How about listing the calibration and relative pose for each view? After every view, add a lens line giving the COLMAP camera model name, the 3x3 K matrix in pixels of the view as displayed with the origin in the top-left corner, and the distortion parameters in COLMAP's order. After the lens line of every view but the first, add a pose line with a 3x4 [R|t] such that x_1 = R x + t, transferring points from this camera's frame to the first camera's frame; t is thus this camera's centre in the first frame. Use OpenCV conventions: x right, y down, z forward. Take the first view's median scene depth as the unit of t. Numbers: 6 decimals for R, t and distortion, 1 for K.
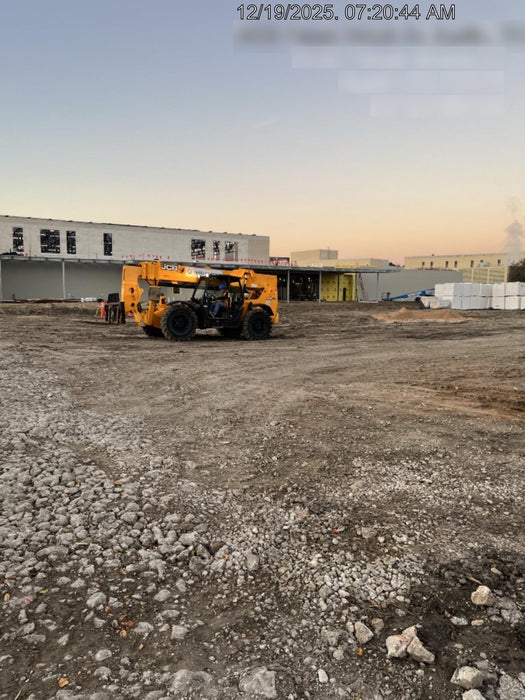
lens RADIAL K [[516.9, 0, 251.8], [0, 516.9, 358.3], [0, 0, 1]] dist [0.069455, -0.107392]
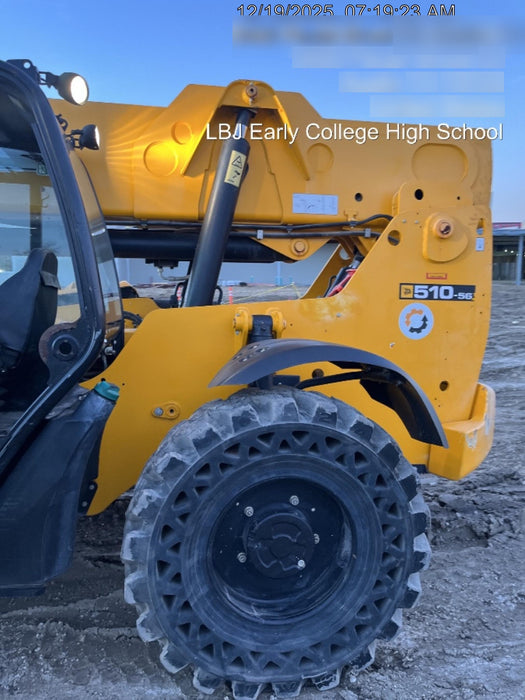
lens RADIAL K [[516.9, 0, 251.8], [0, 516.9, 358.3], [0, 0, 1]] dist [0.069455, -0.107392]
pose [[0.925009, 0.053751, -0.376123, 0.016676], [-0.040529, 0.998253, 0.042983, -0.038809], [0.377776, -0.024516, 0.925572, 0.323312]]
